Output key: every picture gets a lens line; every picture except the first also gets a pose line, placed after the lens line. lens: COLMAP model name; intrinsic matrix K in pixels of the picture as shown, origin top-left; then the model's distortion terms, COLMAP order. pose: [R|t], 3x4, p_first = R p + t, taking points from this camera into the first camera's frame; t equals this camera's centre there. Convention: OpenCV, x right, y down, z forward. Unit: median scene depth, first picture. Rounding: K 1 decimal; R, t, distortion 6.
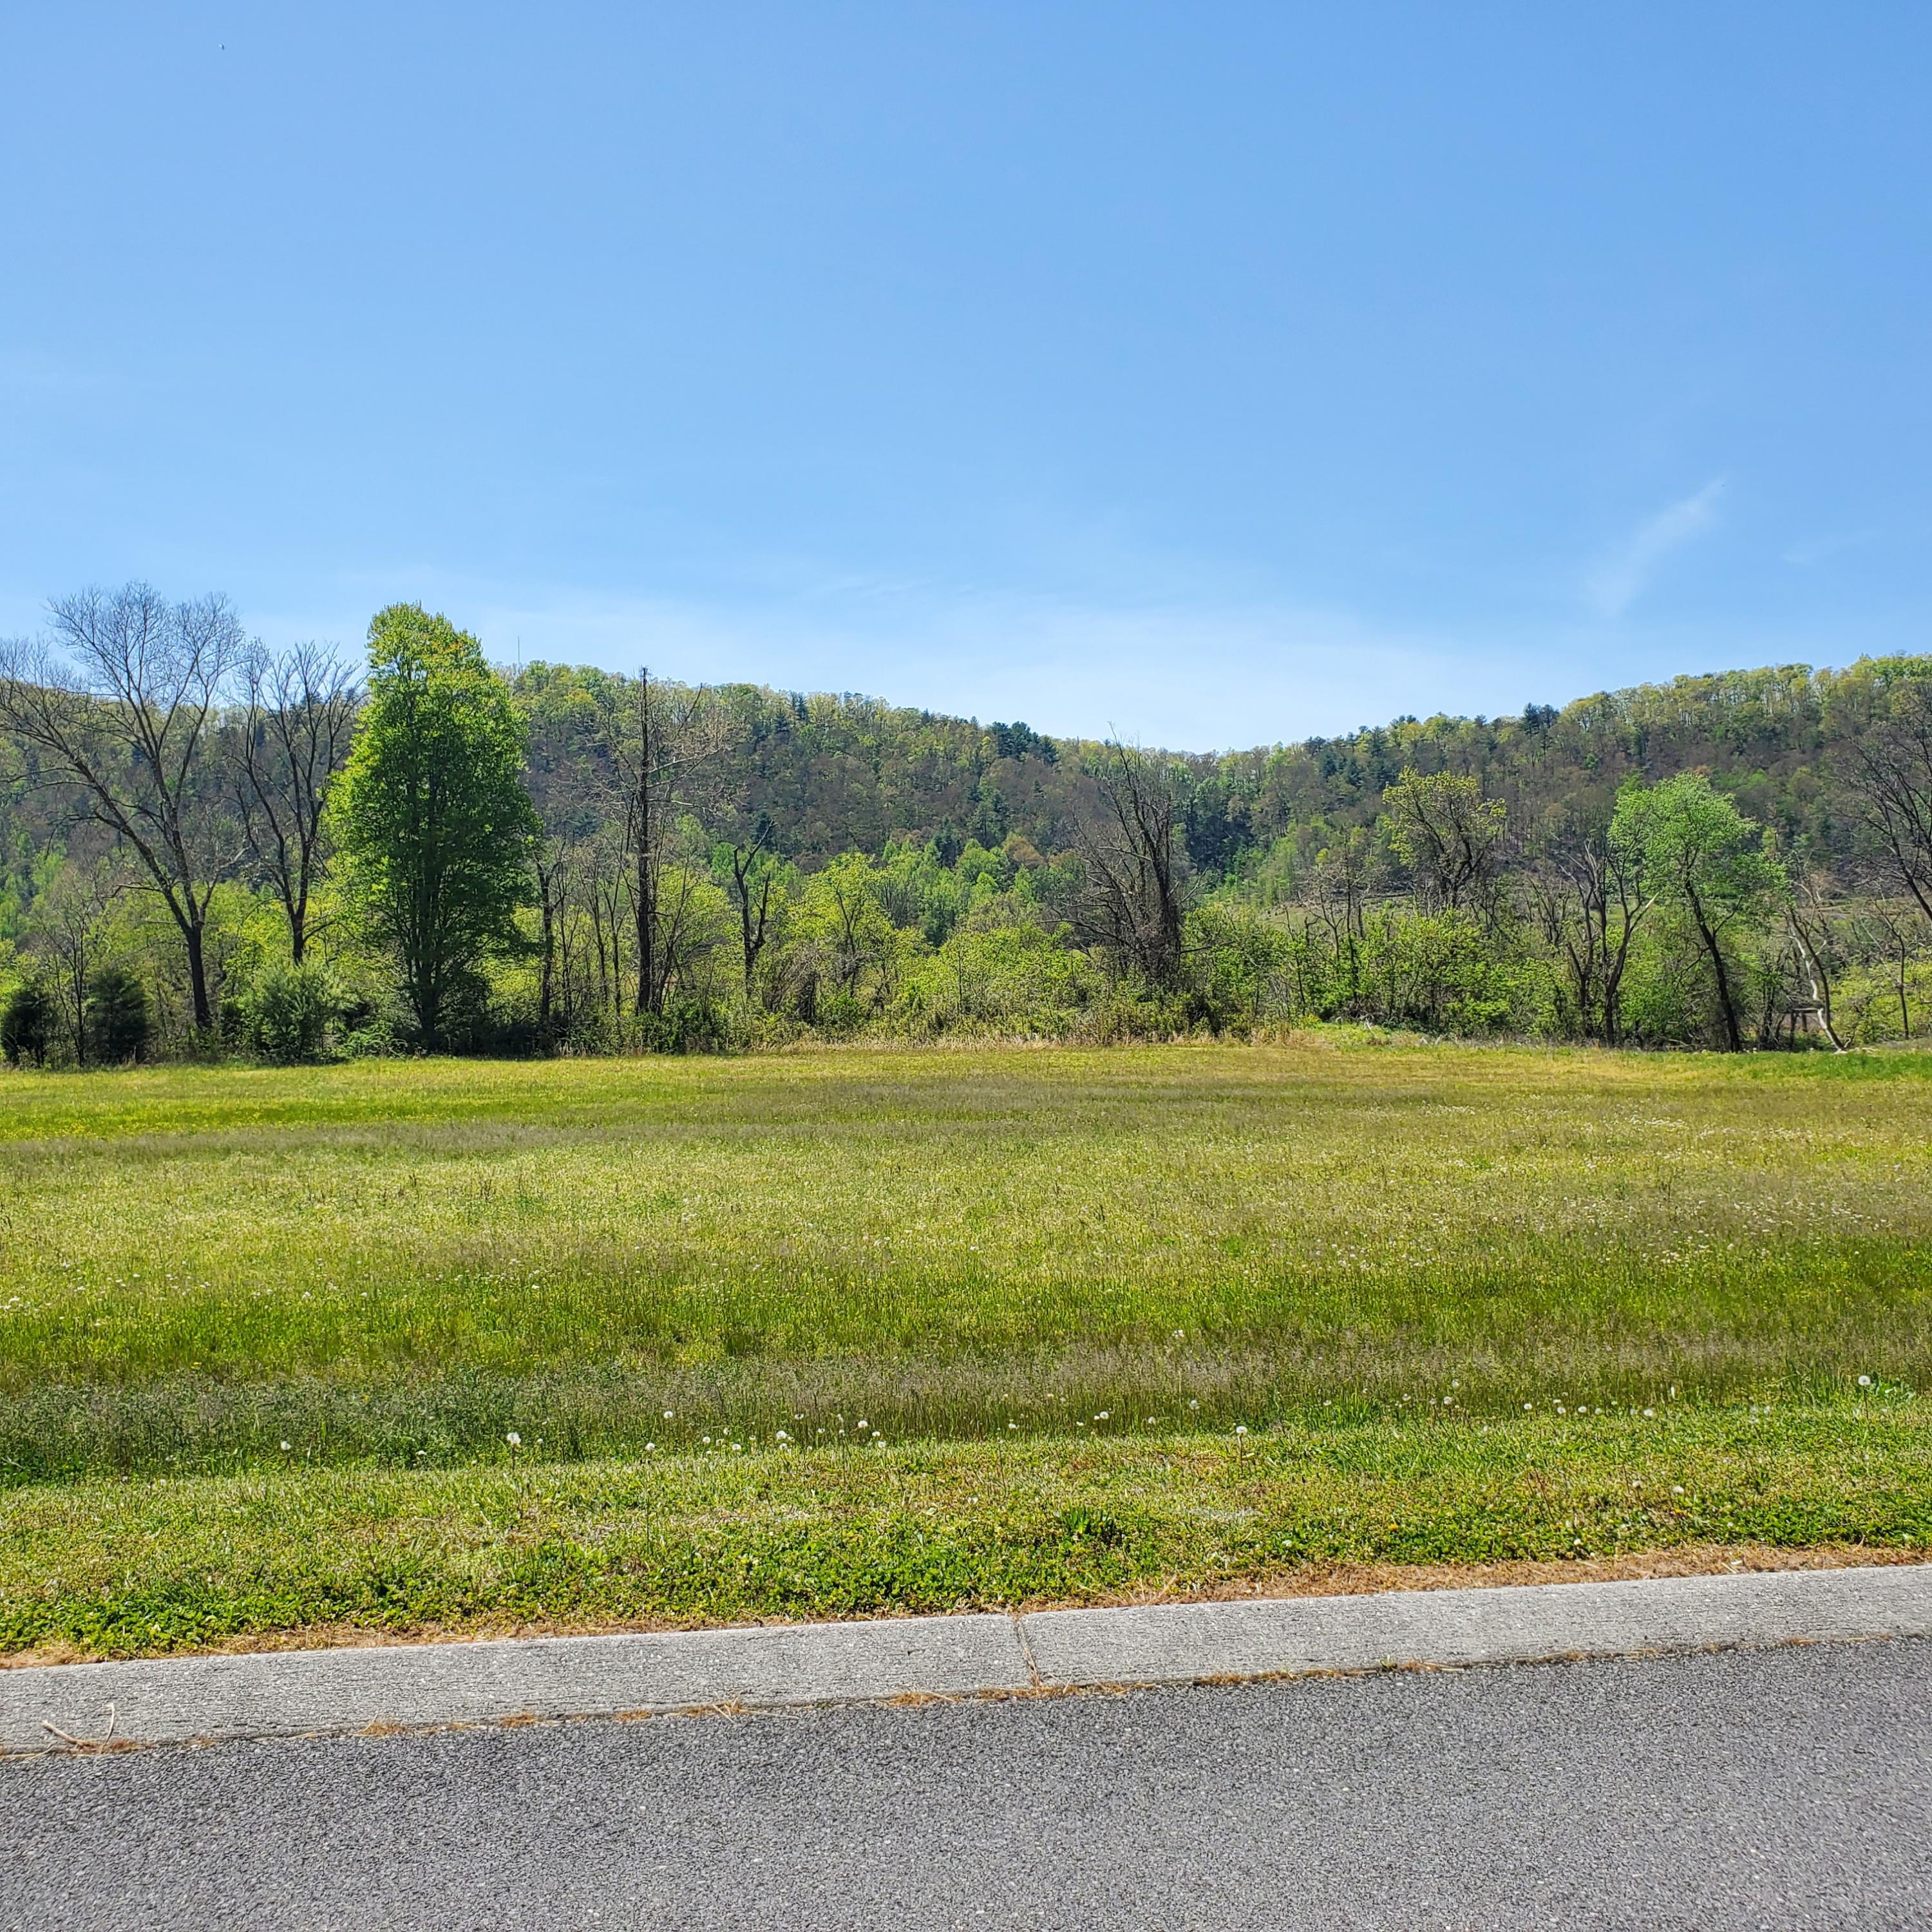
lens RADIAL K [[2026.3, 0, 966.0], [0, 2026.3, 966.0], [0, 0, 1]] dist [0.347630, -1.235356]
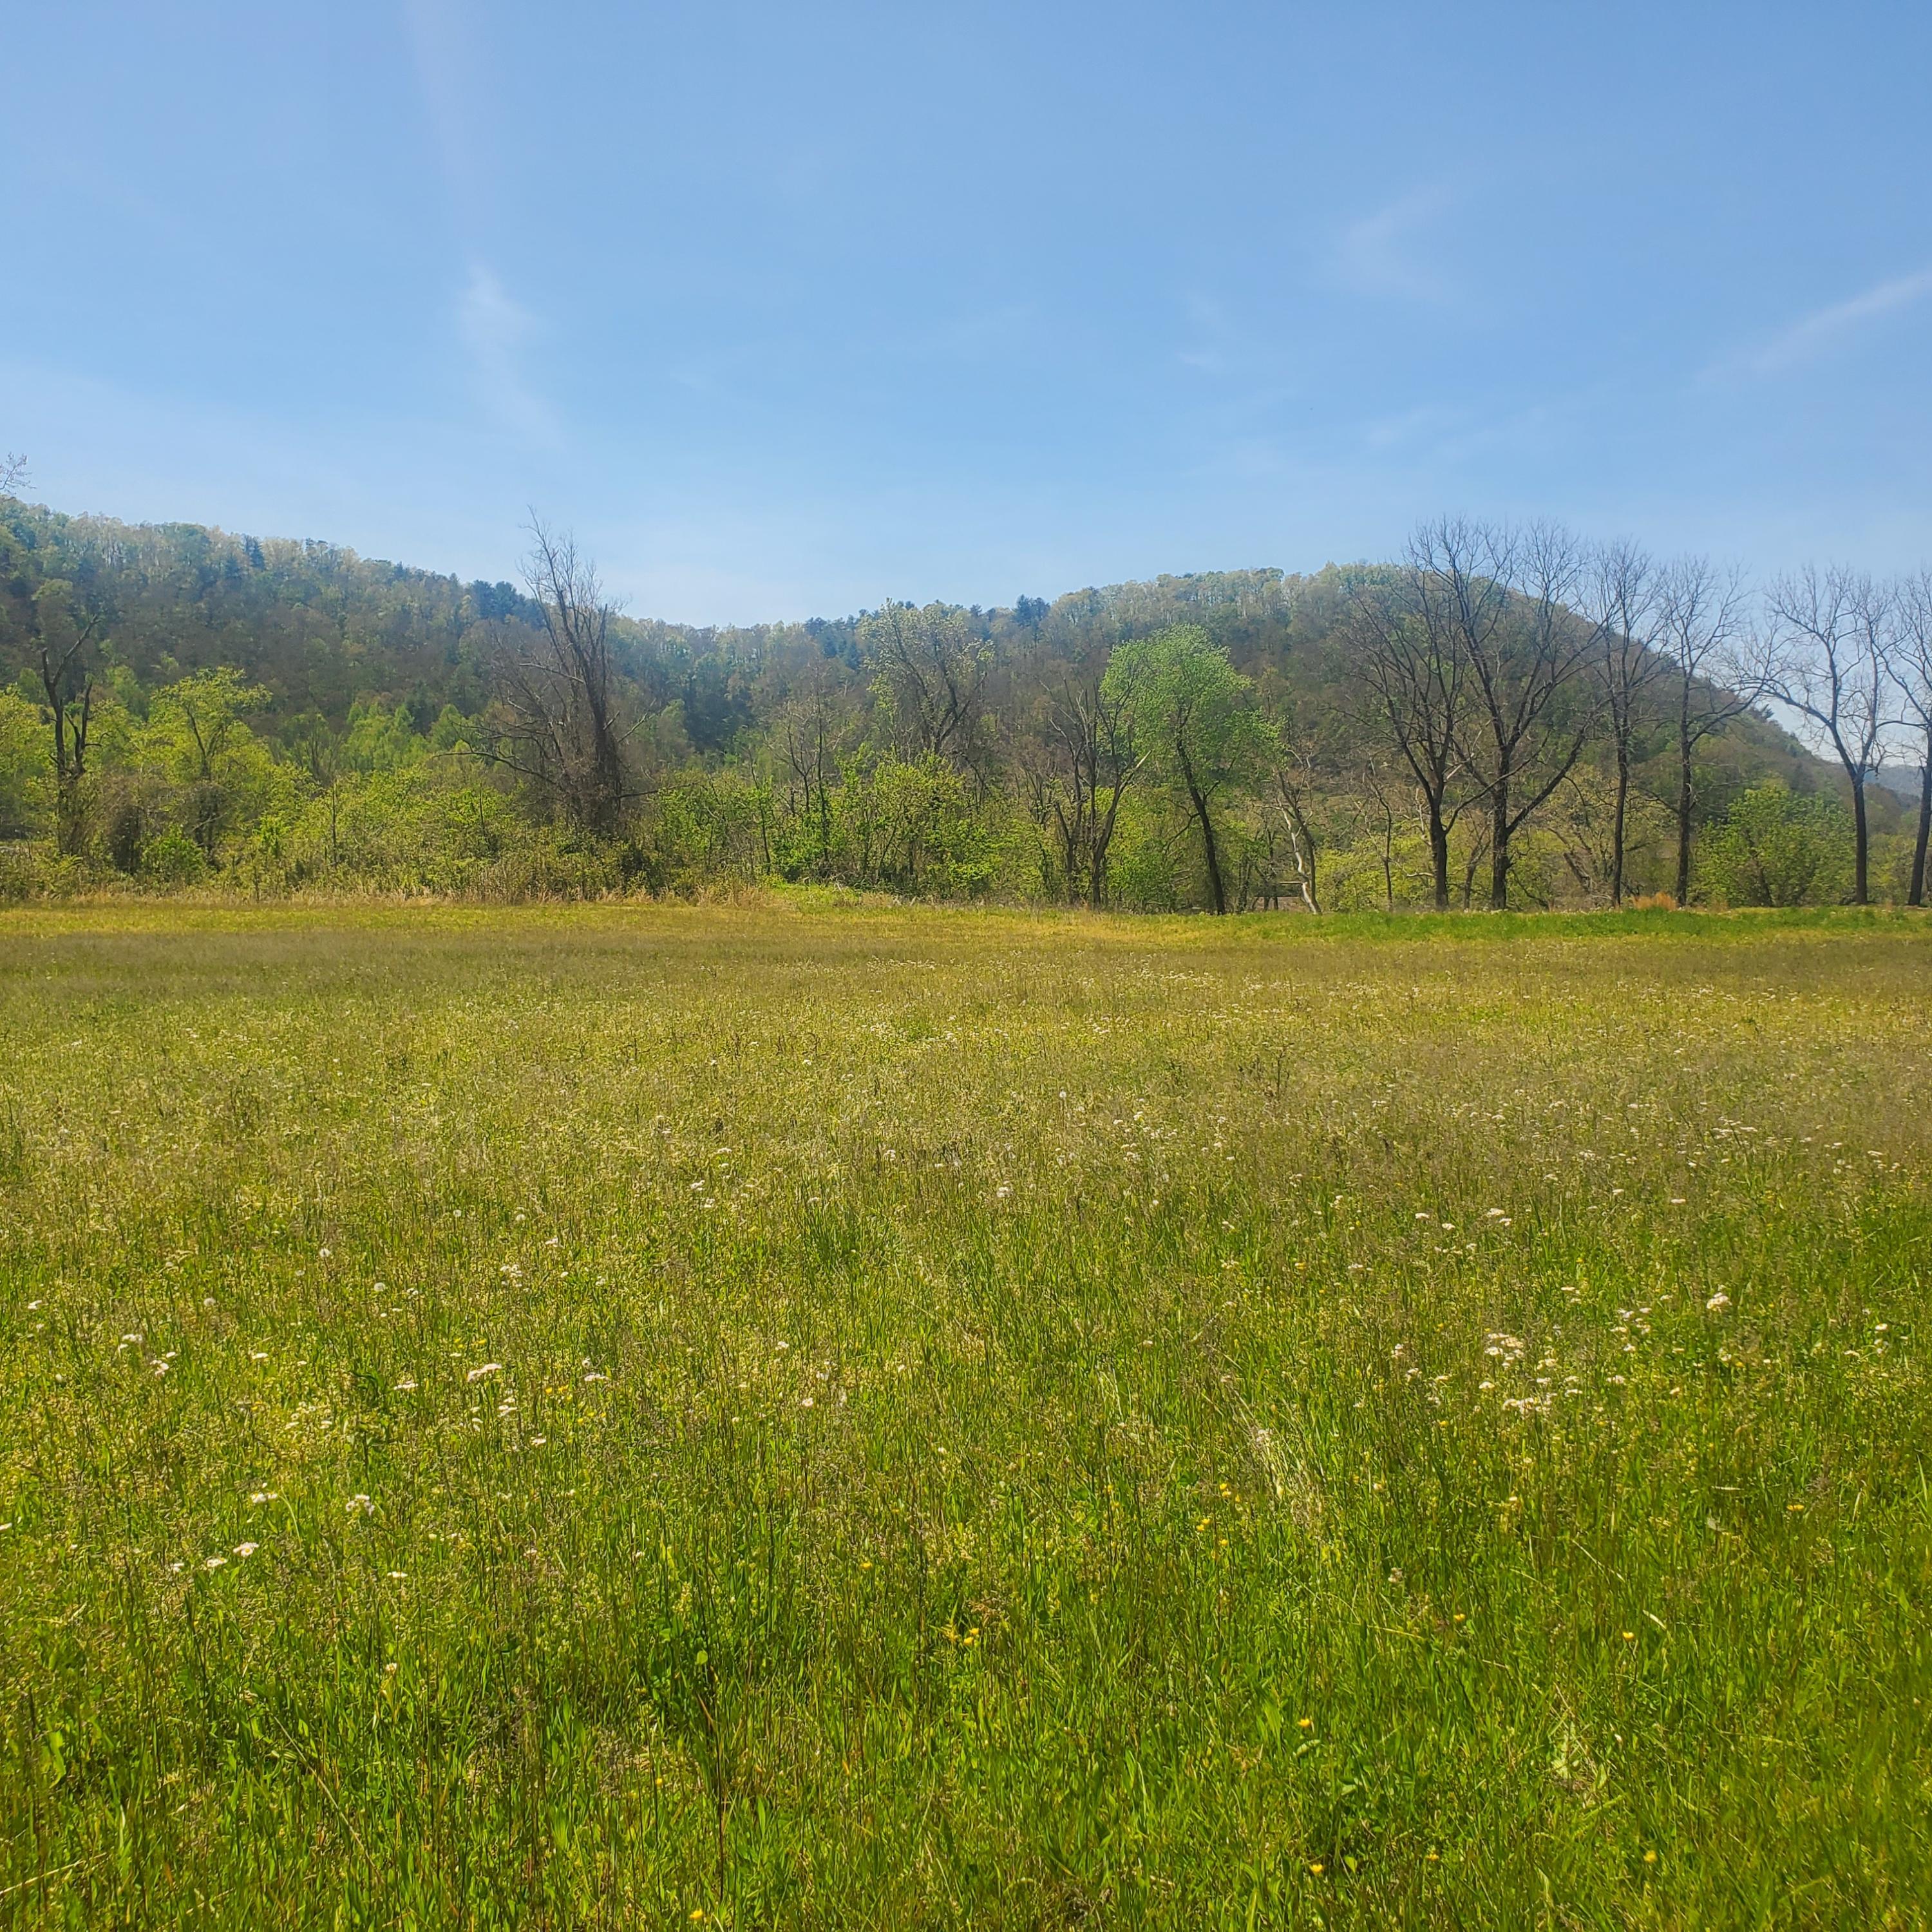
lens RADIAL K [[1952.6, 0, 966.0], [0, 1952.6, 966.0], [0, 0, 1]] dist [0.227246, -0.706678]
pose [[0.971294, 0.005597, 0.237815, 0.046944], [-0.018096, 0.998565, 0.050408, 0.017709], [-0.237191, -0.053264, 0.970002, 0.165974]]
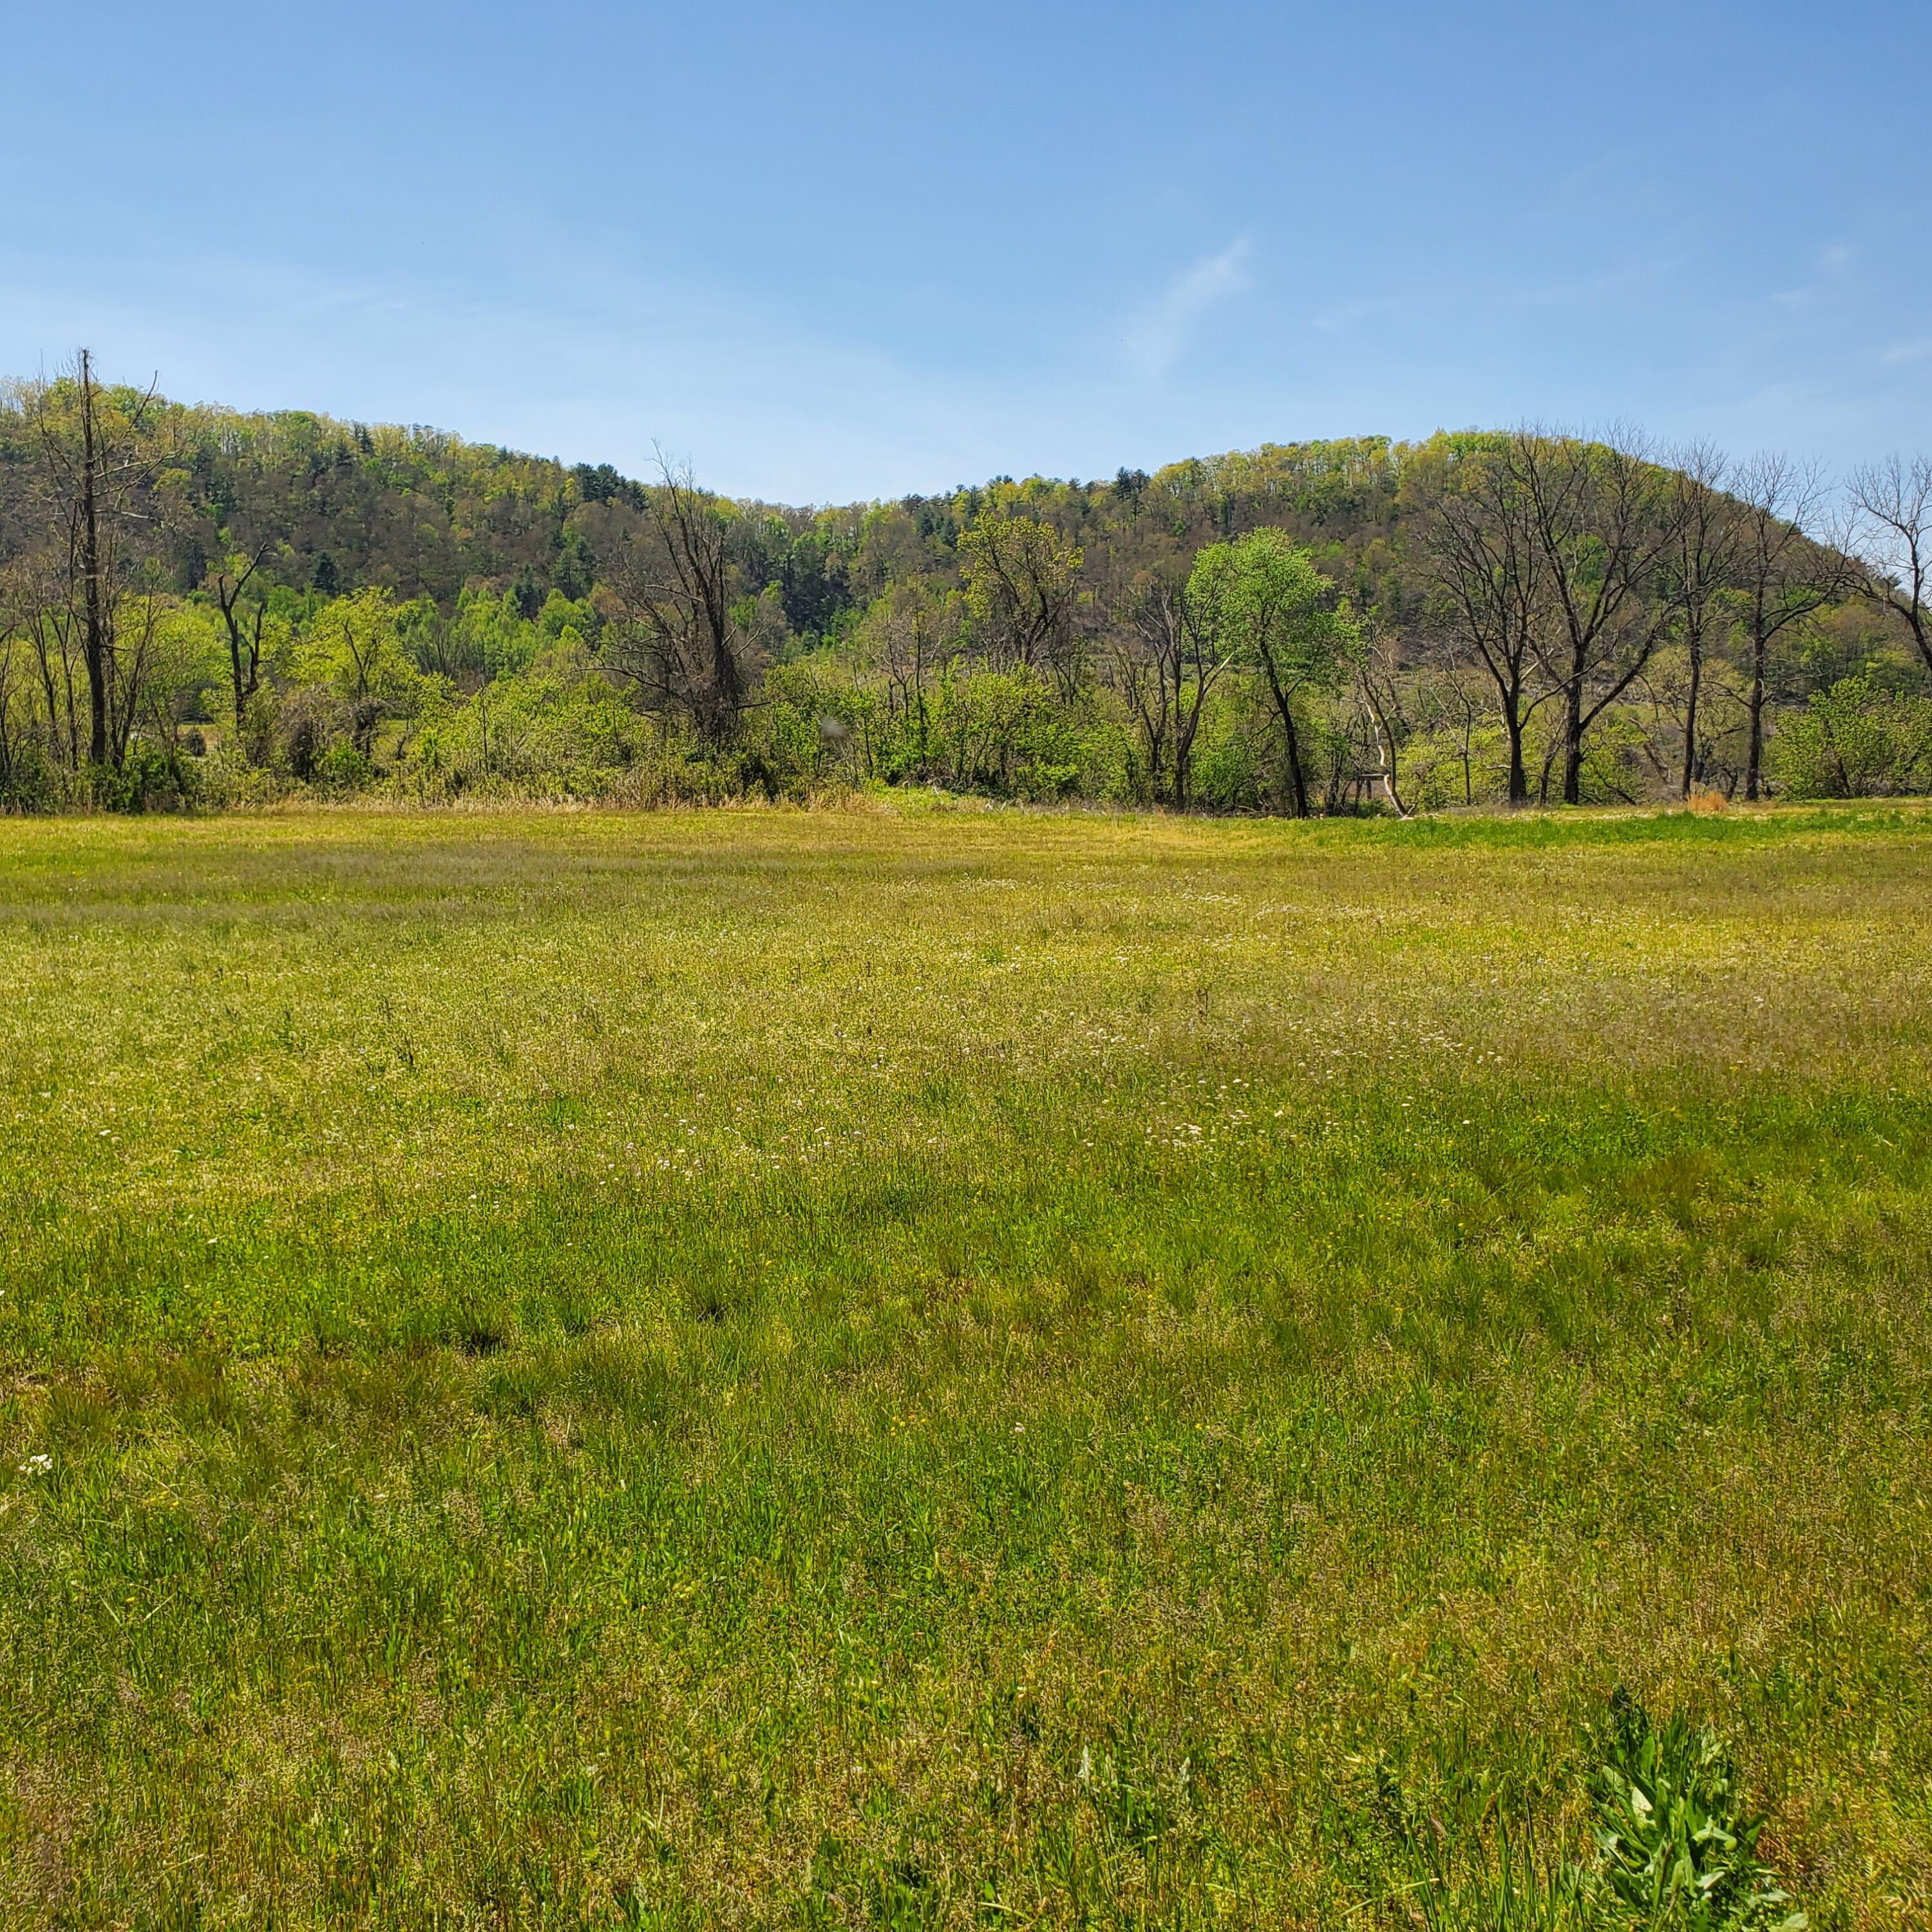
lens RADIAL K [[1995.7, 0, 920.5], [0, 1995.7, 972.5], [0, 0, 1]] dist [0.252204, -0.758987]
pose [[0.985954, -0.007436, 0.166850, 0.032121], [-0.012431, 0.992970, 0.117713, 0.003865], [-0.166553, -0.118133, 0.978930, 0.085276]]
